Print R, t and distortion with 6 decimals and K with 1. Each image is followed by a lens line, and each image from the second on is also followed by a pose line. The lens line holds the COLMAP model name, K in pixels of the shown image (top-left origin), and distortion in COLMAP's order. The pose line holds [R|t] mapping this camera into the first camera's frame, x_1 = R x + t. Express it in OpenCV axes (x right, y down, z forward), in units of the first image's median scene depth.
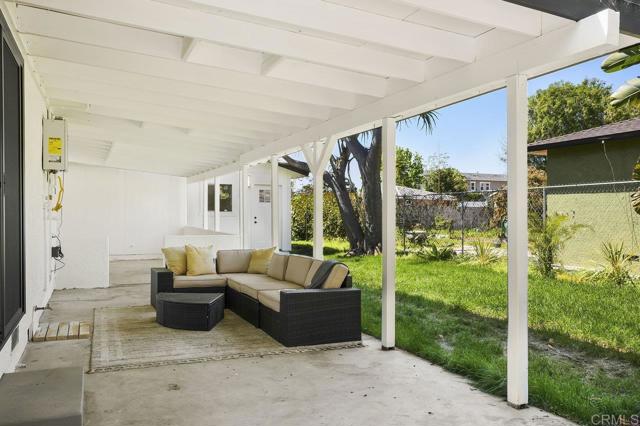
lens RADIAL K [[521.0, 0, 321.8], [0, 521.0, 211.3], [0, 0, 1]] dist [0.004884, 0.003307]
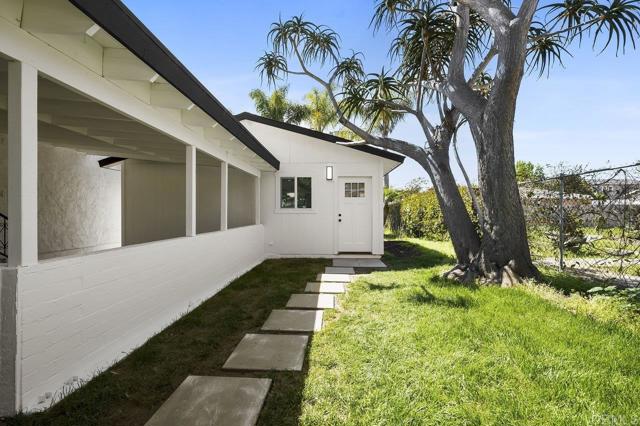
lens RADIAL K [[288.2, 0, 324.5], [0, 288.2, 213.4], [0, 0, 1]] dist [0.010149, 0.000197]
pose [[0.903581, -0.005117, -0.428387, 0.057972], [0.006394, 0.999978, 0.001542, 0.009067], [0.428370, -0.004132, 0.903594, 0.594834]]
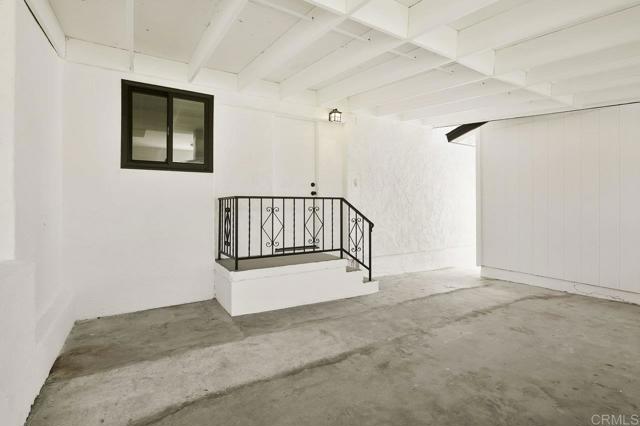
lens RADIAL K [[307.9, 0, 322.1], [0, 307.9, 206.6], [0, 0, 1]] dist [-0.003030, -0.001193]
pose [[0.132952, -0.001830, -0.991121, -0.148541], [0.001754, 0.999997, -0.001611, 0.008551], [0.991121, -0.001524, 0.132955, 0.674661]]
